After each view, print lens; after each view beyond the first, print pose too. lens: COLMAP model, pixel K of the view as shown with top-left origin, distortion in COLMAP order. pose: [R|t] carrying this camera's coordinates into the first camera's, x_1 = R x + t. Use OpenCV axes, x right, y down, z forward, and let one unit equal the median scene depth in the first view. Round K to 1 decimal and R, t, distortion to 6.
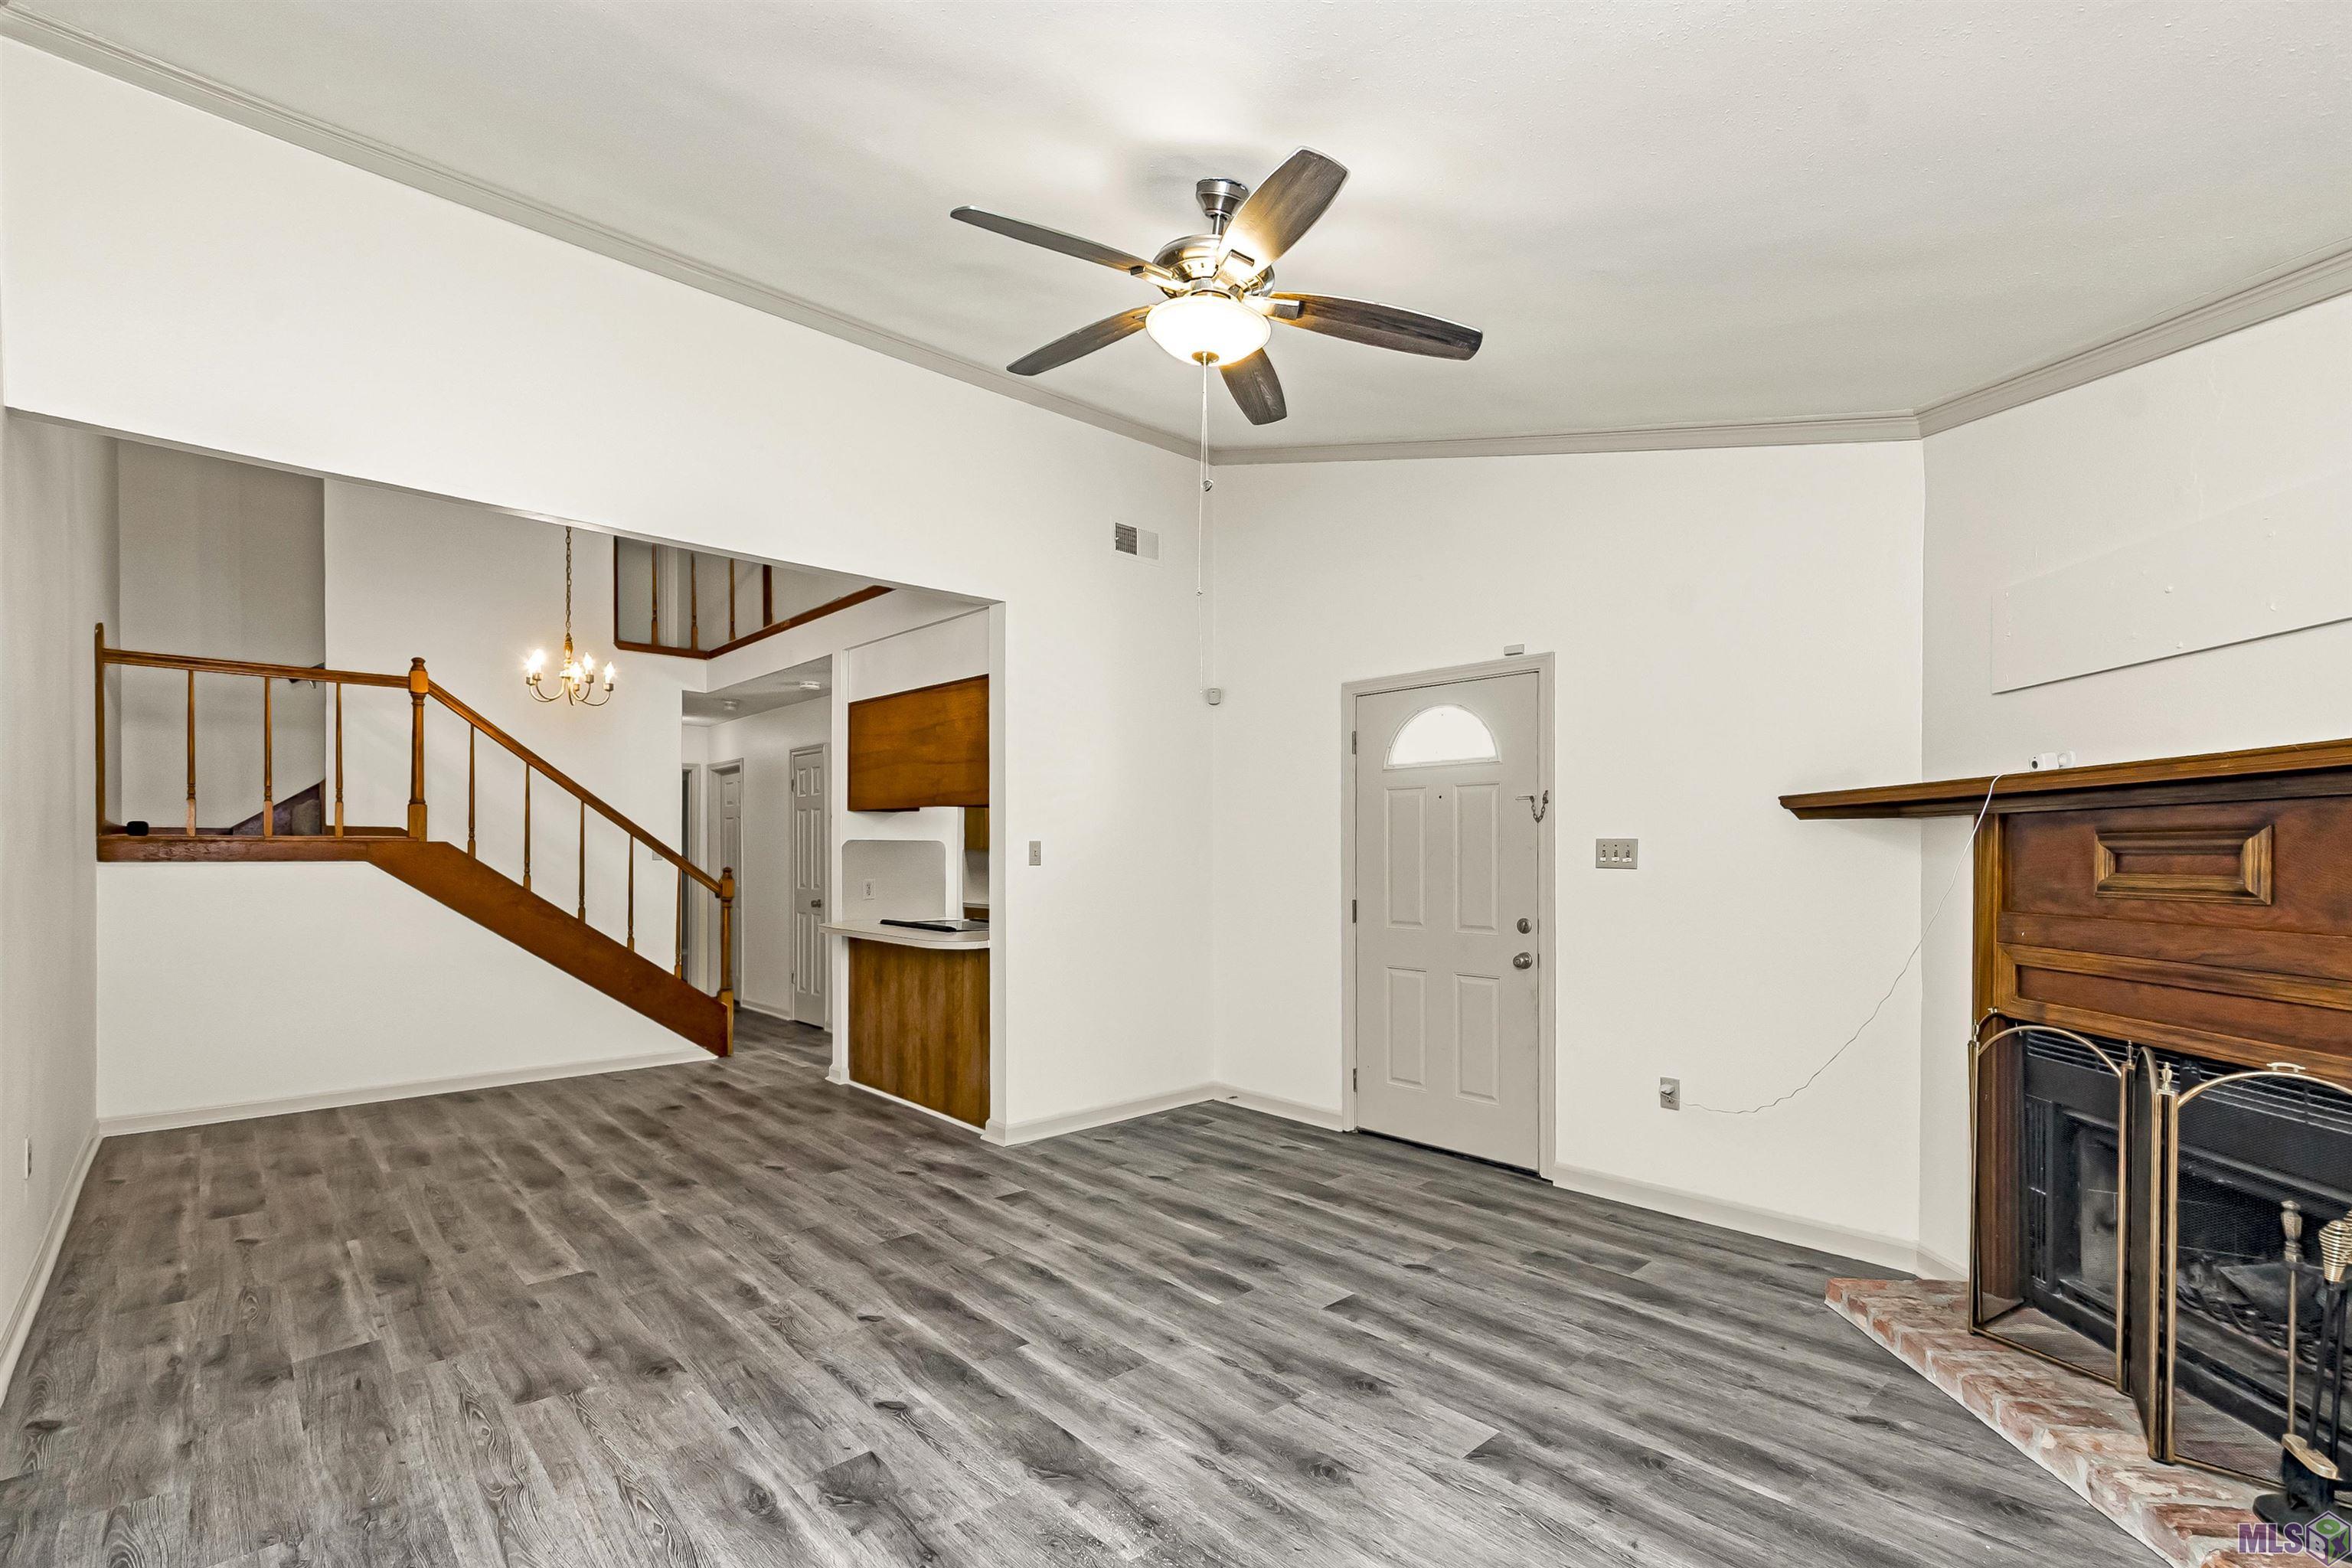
lens RADIAL K [[1036.3, 0, 1173.3], [0, 1036.3, 833.0], [0, 0, 1]] dist [0.001918, -0.015295]
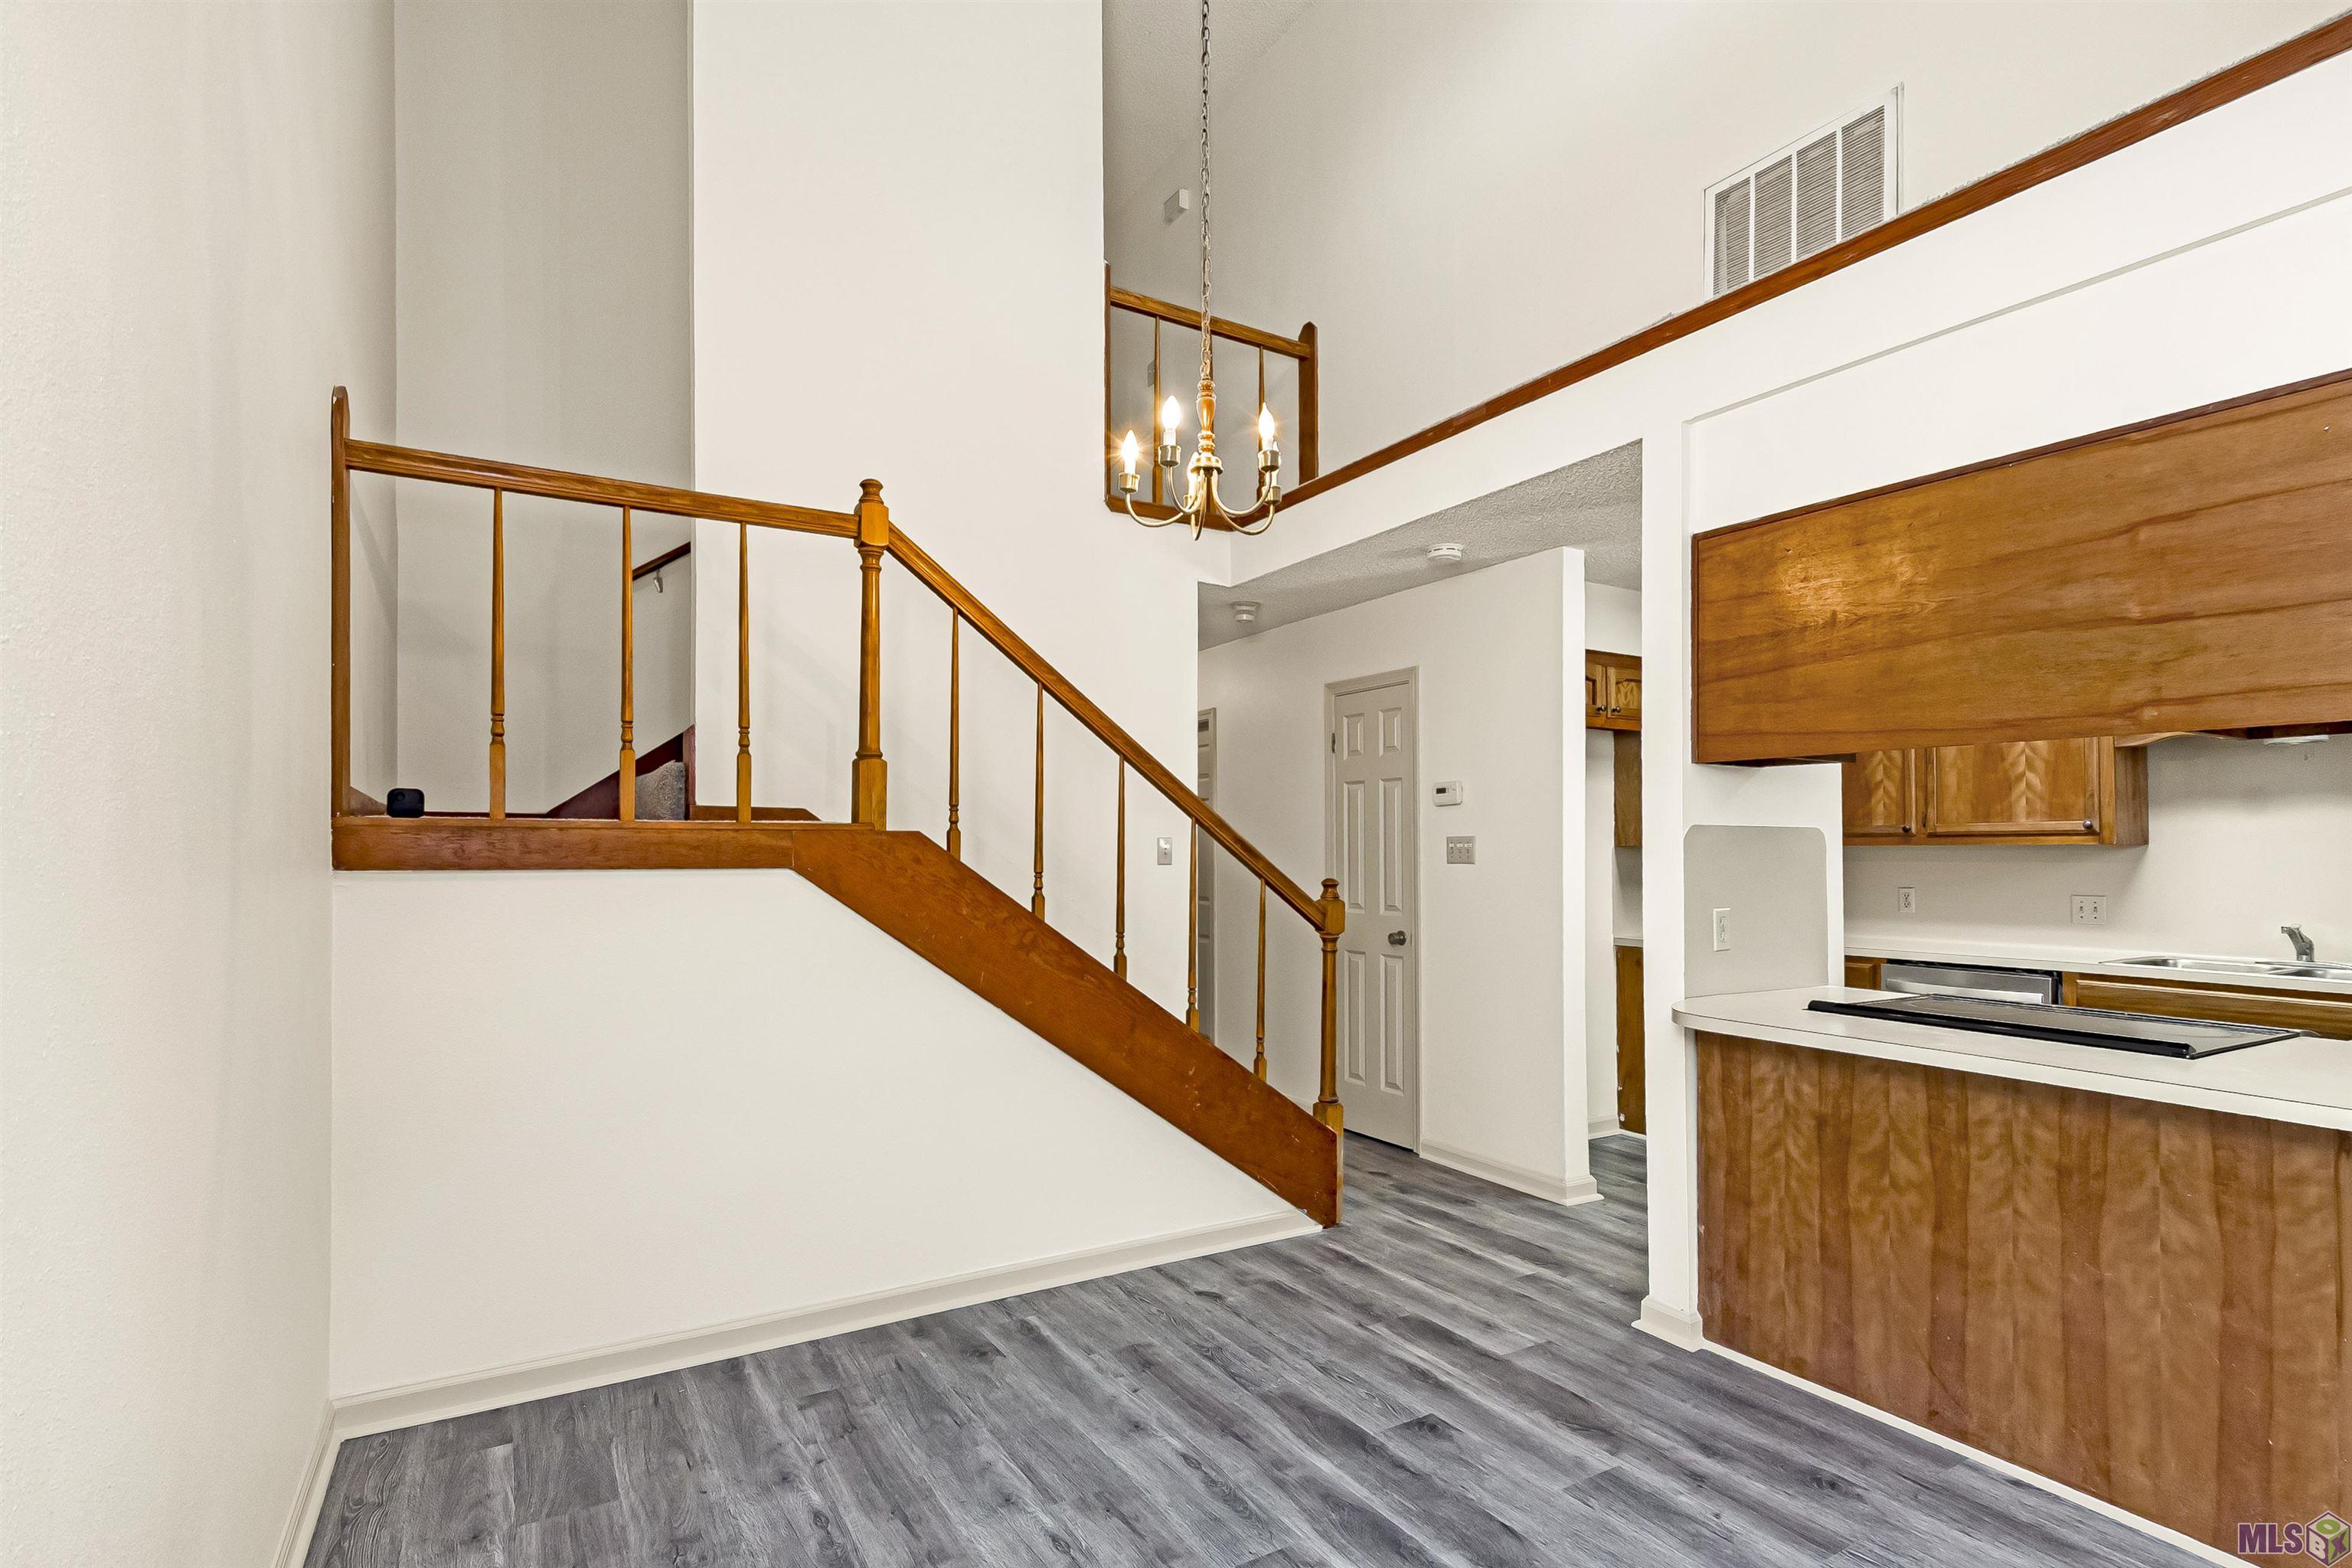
lens RADIAL K [[1106.7, 0, 1176.6], [0, 1106.7, 826.7], [0, 0, 1]] dist [-0.049869, 0.000239]
pose [[0.975791, -0.001745, -0.218699, -0.446763], [0.001484, 0.999998, -0.001354, 0.006911], [0.218701, 0.000997, 0.975792, 0.478450]]
